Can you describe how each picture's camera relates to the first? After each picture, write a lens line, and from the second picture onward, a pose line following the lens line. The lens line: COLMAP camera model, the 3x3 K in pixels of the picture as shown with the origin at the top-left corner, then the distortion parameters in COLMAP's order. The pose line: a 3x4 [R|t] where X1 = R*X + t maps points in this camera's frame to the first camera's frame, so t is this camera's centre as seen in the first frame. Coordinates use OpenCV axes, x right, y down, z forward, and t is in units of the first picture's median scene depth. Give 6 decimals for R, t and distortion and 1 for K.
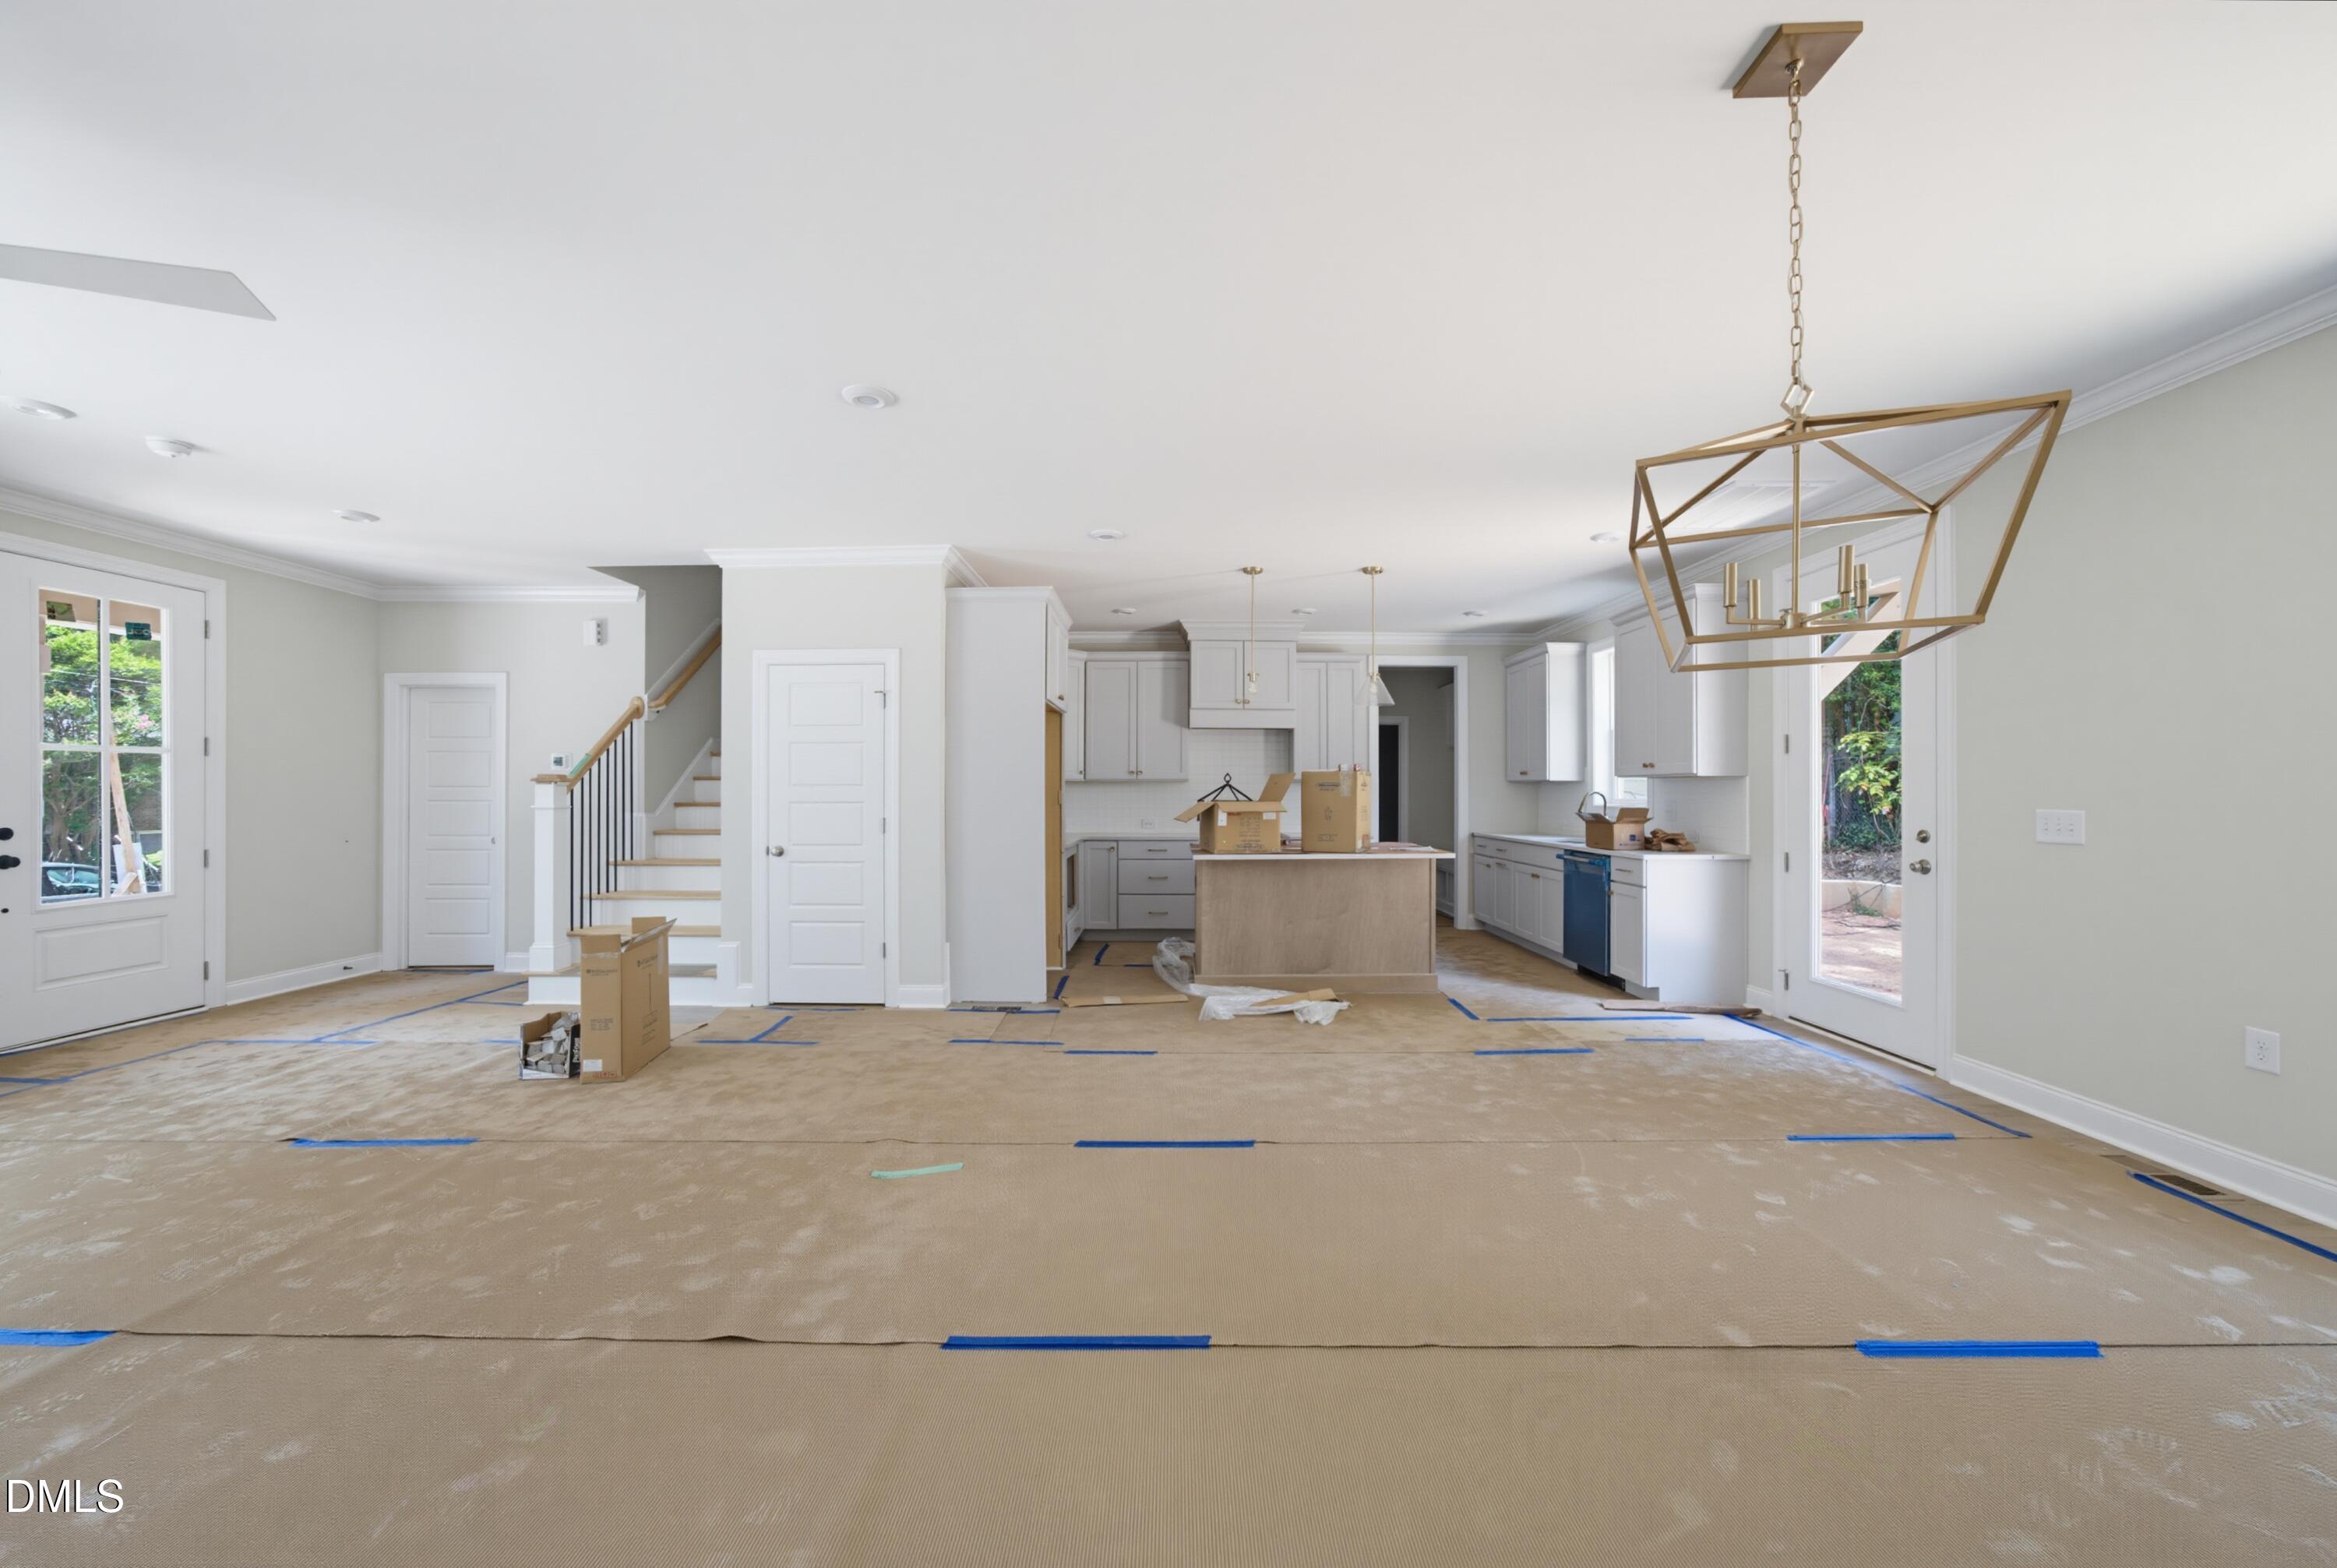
lens RADIAL K [[823.7, 0, 1168.5], [0, 823.7, 784.0], [0, 0, 1]] dist [0.002118, 0.000134]
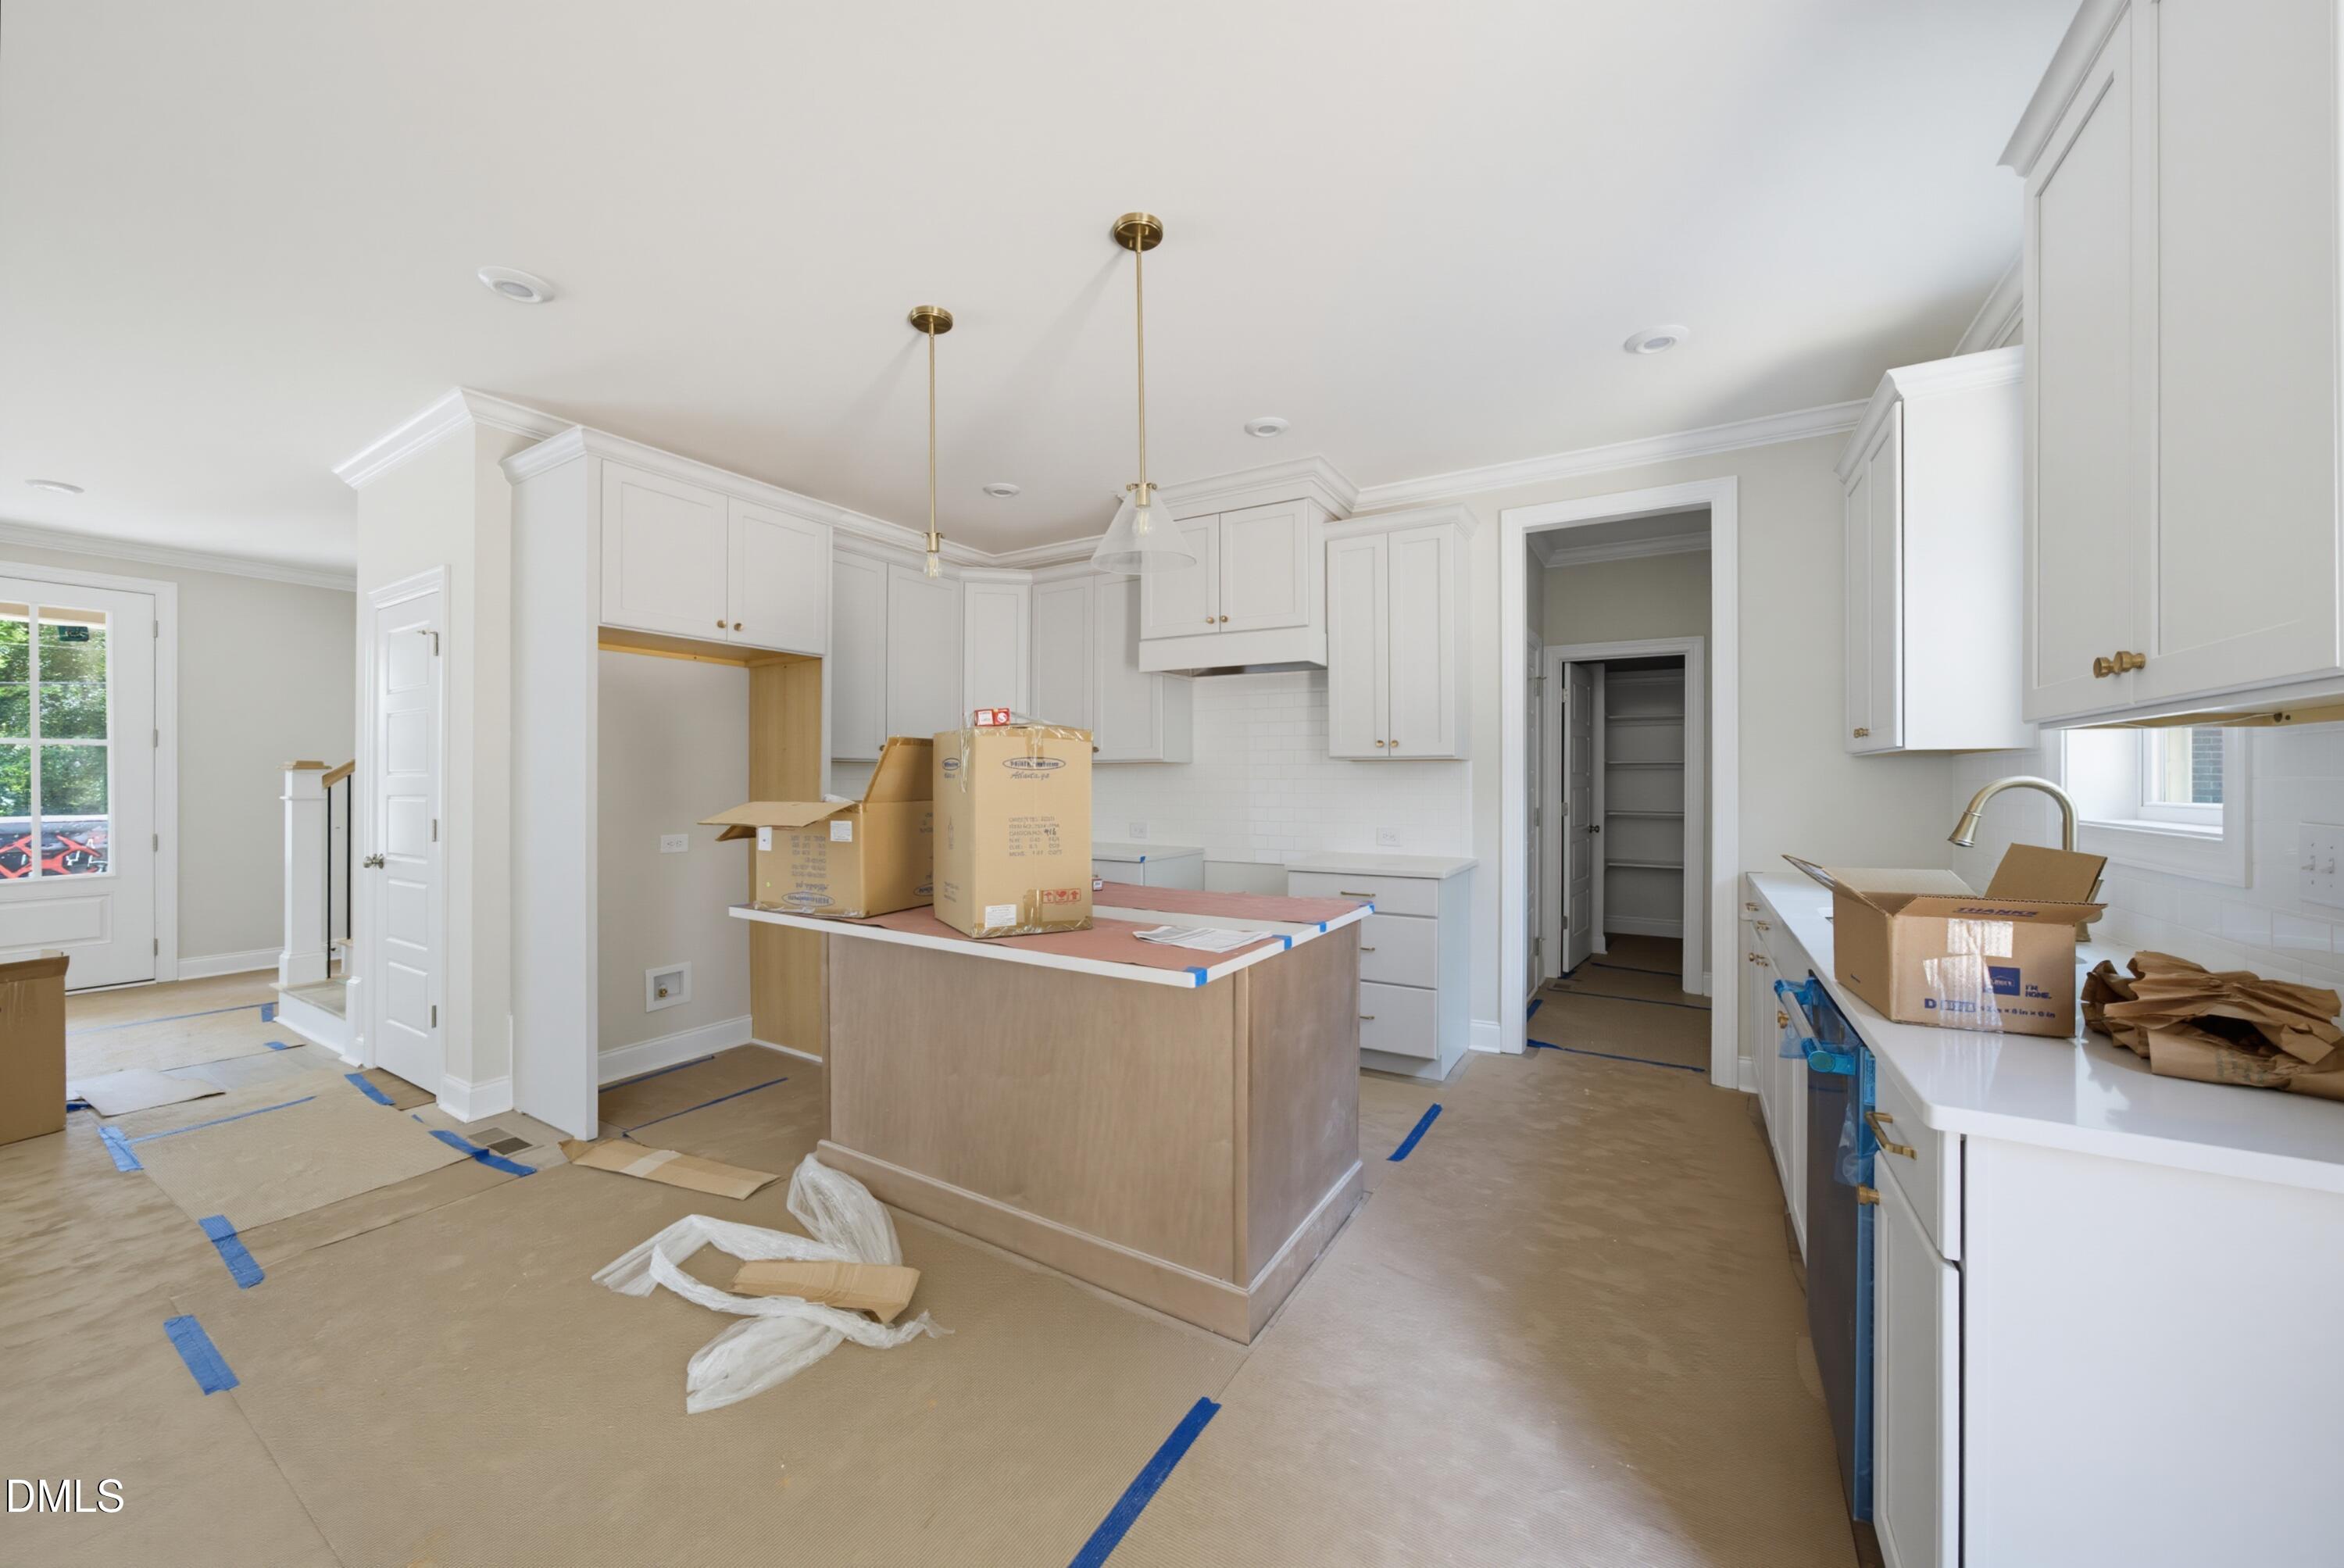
lens RADIAL K [[826.2, 0, 1172.0], [0, 826.2, 784.0], [0, 0, 1]] dist [0.002118, 0.000134]
pose [[0.860983, 0.002388, -0.508628, 0.495182], [0.005049, 0.999900, 0.013240, 0.005716], [0.508608, -0.013967, 0.860885, 0.705032]]
